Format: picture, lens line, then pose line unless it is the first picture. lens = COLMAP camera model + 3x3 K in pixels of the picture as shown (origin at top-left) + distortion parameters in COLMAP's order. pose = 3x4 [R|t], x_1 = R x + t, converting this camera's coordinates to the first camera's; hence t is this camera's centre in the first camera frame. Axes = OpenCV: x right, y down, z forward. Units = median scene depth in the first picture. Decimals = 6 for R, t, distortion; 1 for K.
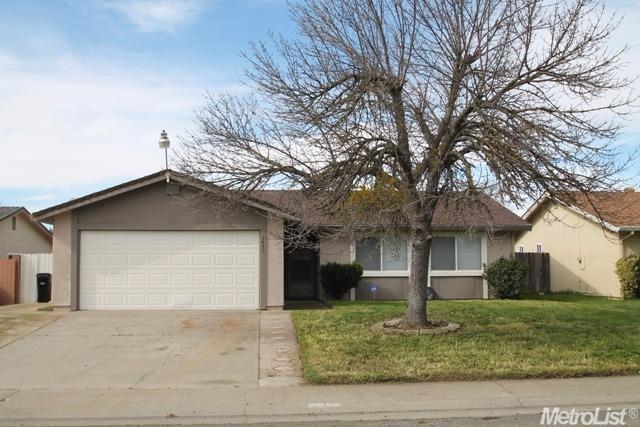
lens RADIAL K [[700.7, 0, 320.0], [0, 700.7, 213.5], [0, 0, 1]] dist [-0.064805, 0.005539]
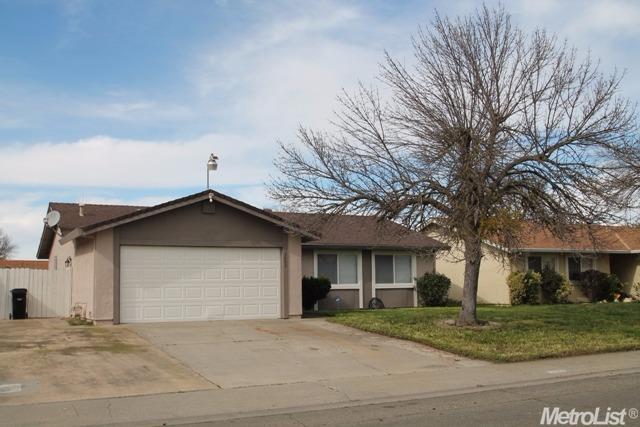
lens RADIAL K [[700.7, 0, 320.0], [0, 700.7, 213.5], [0, 0, 1]] dist [-0.064805, 0.005539]
pose [[0.918842, 0.033235, 0.393223, -0.476353], [-0.022854, 0.999256, -0.031054, 0.002687], [-0.393963, 0.019547, 0.918918, -0.057406]]
